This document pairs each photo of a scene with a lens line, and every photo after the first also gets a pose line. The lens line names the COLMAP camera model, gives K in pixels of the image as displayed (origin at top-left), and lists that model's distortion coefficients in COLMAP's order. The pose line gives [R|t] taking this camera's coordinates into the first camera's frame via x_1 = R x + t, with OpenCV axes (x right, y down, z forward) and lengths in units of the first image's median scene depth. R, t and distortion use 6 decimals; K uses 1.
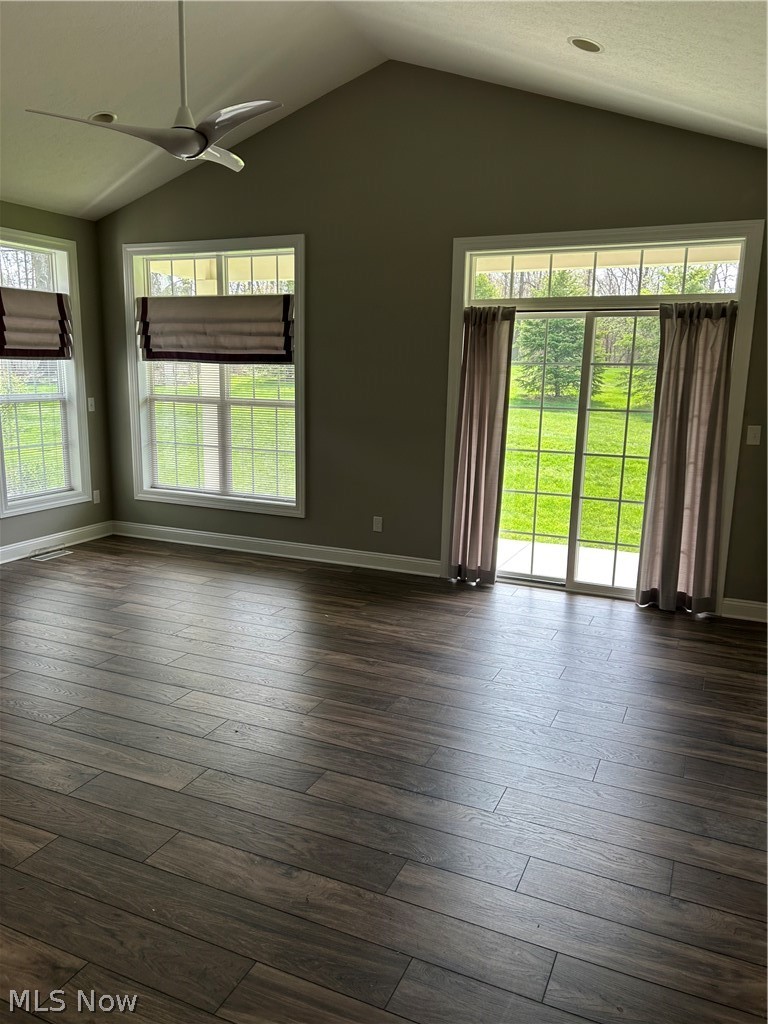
lens RADIAL K [[769.4, 0, 380.3], [0, 769.4, 519.3], [0, 0, 1]] dist [0.057990, -0.069139]
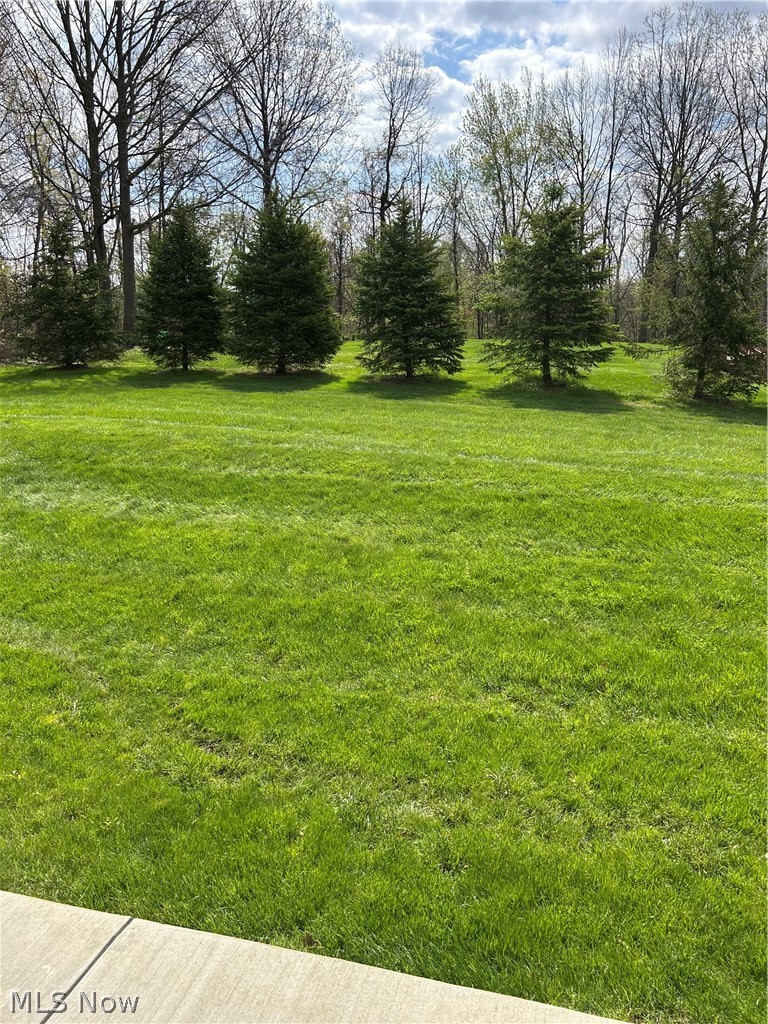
lens RADIAL K [[769.4, 0, 385.3], [0, 769.4, 514.9], [0, 0, 1]] dist [0.057990, -0.069139]
pose [[0.987482, -0.067706, 0.142462, 0.085330], [0.064607, 0.997565, 0.026275, -0.041348], [-0.143894, -0.016742, 0.989452, 0.226032]]
